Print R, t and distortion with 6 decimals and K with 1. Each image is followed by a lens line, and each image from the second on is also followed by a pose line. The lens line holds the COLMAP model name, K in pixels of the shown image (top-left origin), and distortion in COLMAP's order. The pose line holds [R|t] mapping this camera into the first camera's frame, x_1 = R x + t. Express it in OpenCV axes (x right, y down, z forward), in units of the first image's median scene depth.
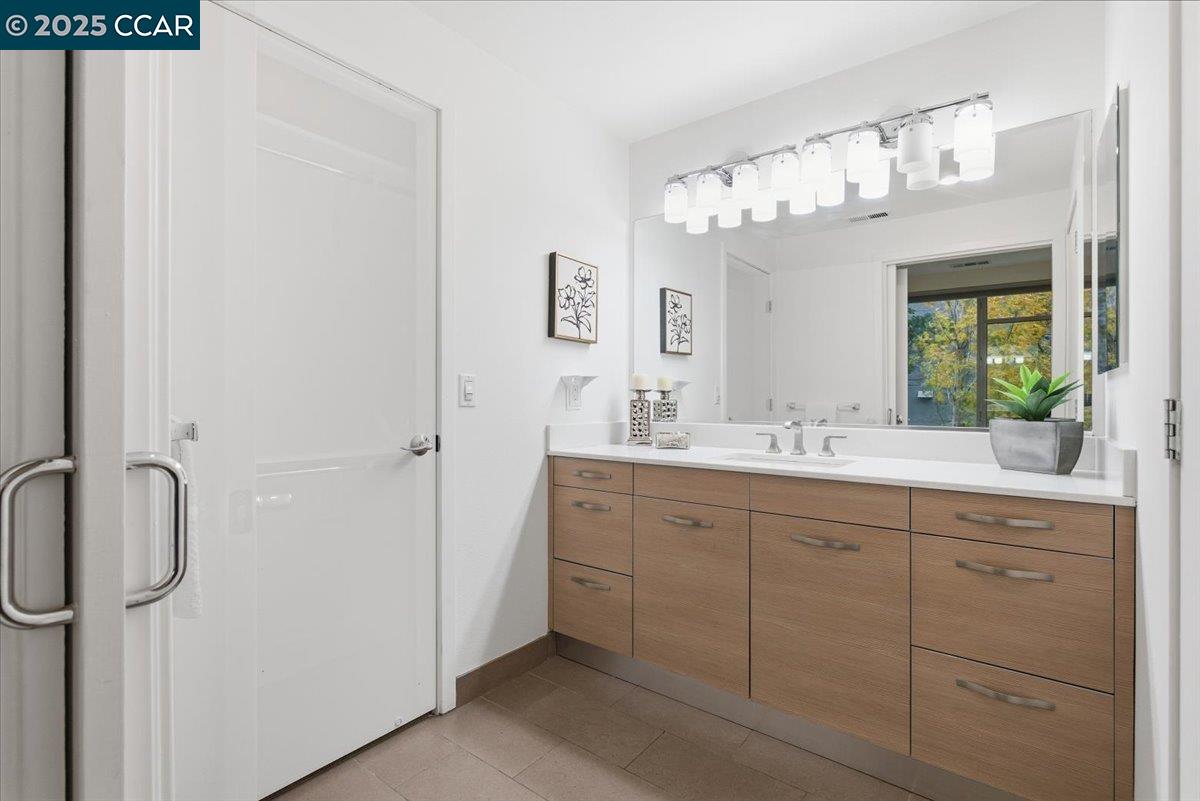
lens RADIAL K [[546.9, 0, 604.7], [0, 546.9, 396.0], [0, 0, 1]] dist [-0.002431, -0.000958]
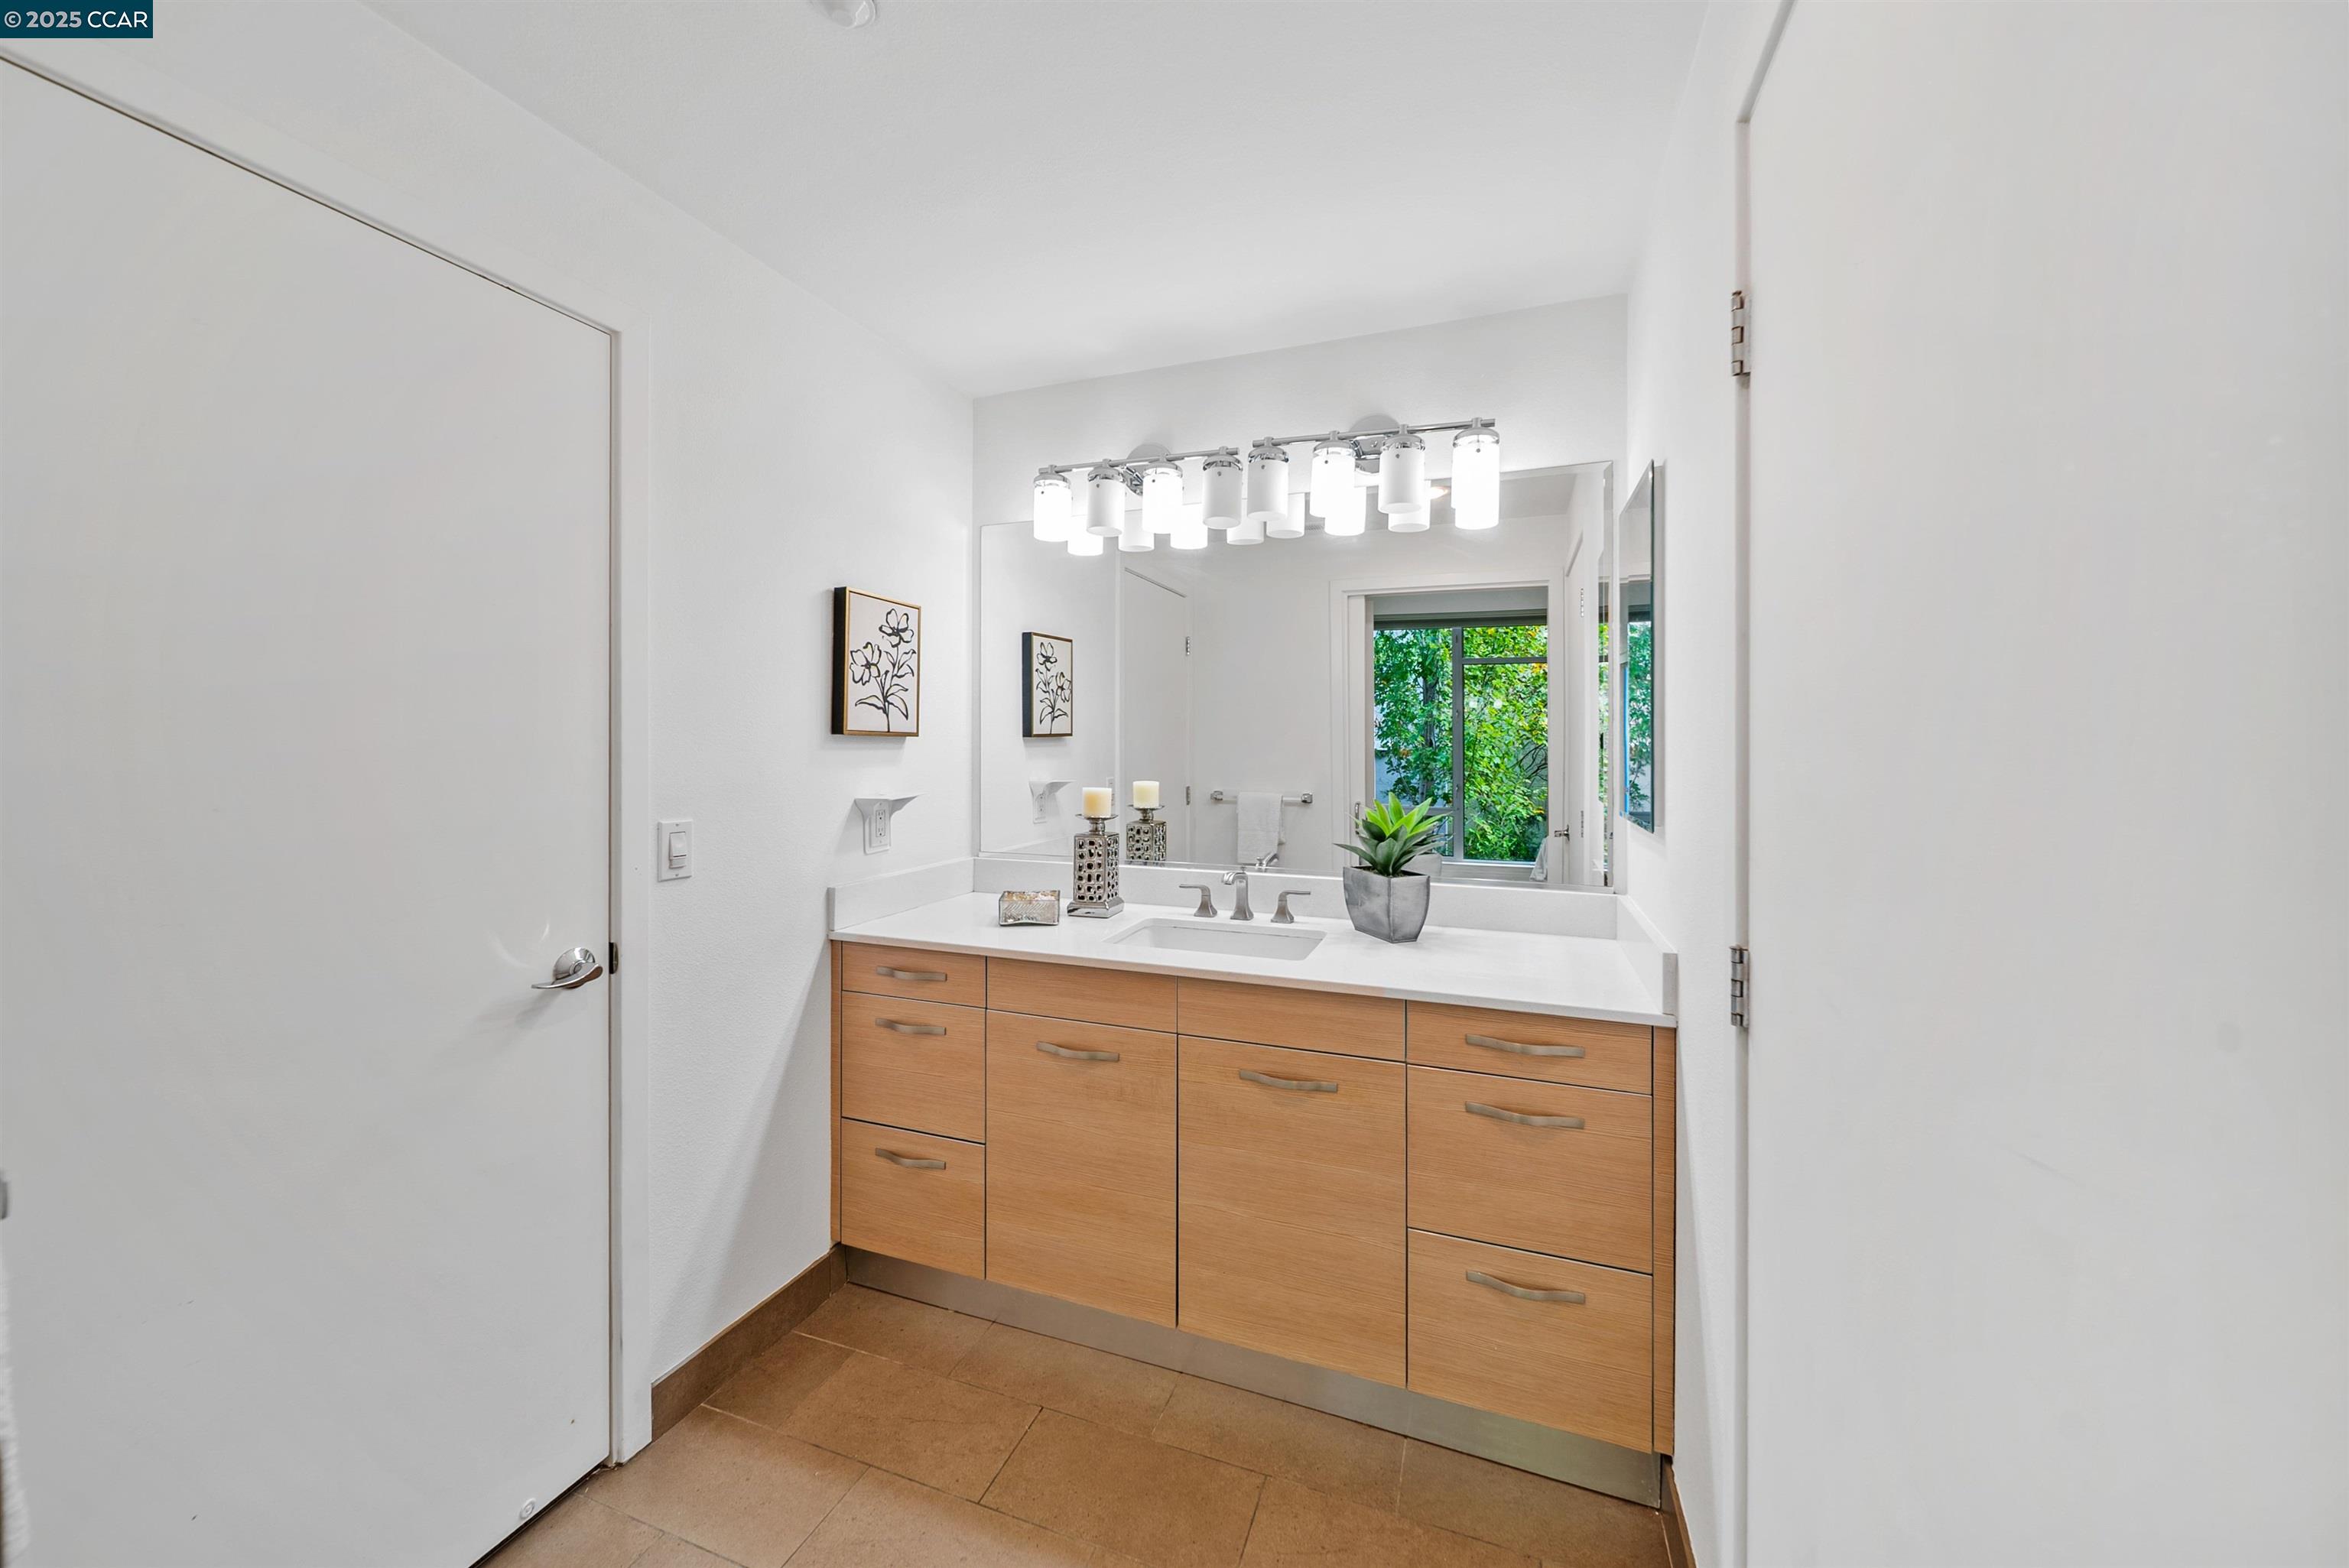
lens RADIAL K [[859.9, 0, 1180.6], [0, 859.9, 735.3], [0, 0, 1]] dist [0.000044, -0.000395]
pose [[0.954862, -0.000623, 0.297050, -0.024946], [0.000851, 0.999999, -0.000636, -0.121919], [-0.297050, 0.000861, 0.954862, 0.035390]]
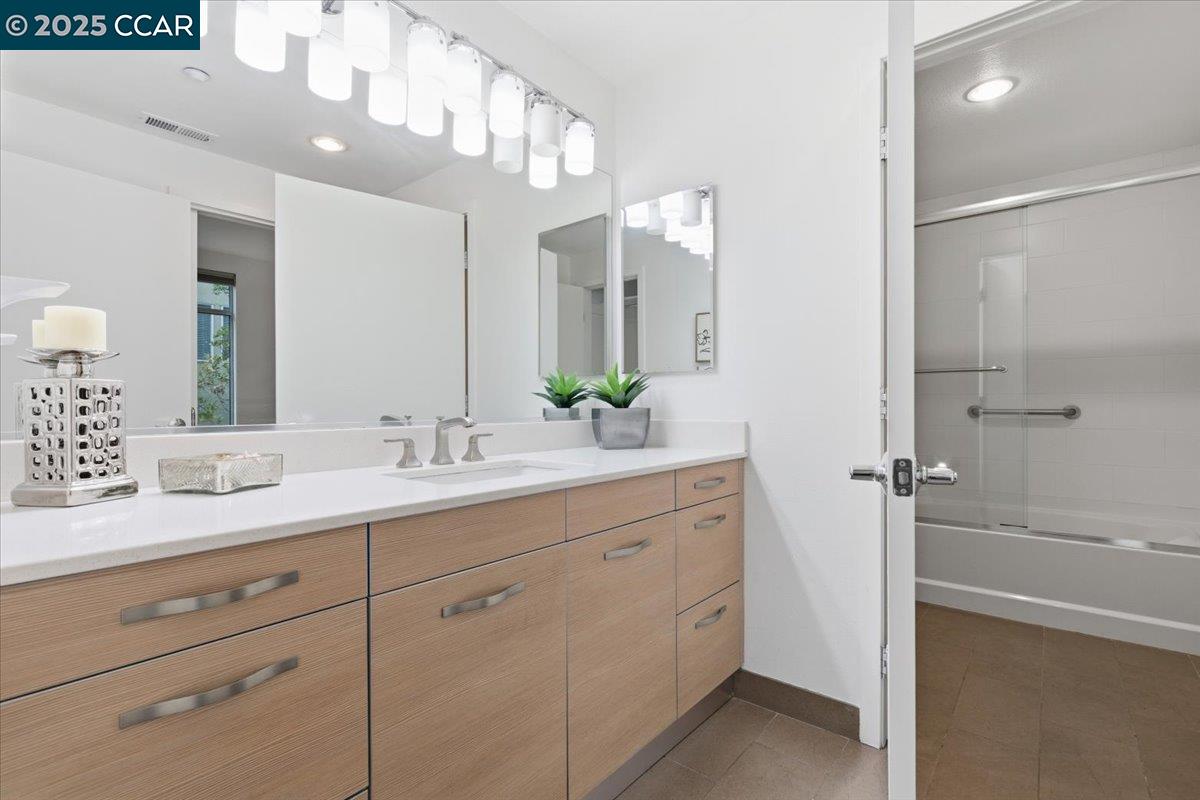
lens RADIAL K [[546.9, 0, 604.6], [0, 546.9, 400.9], [0, 0, 1]] dist [-0.002431, -0.000958]
pose [[0.003676, 0.009522, 0.999948, -0.386108], [-0.002530, 0.999952, -0.009513, 0.032672], [-0.999990, -0.002495, 0.003700, 0.840225]]
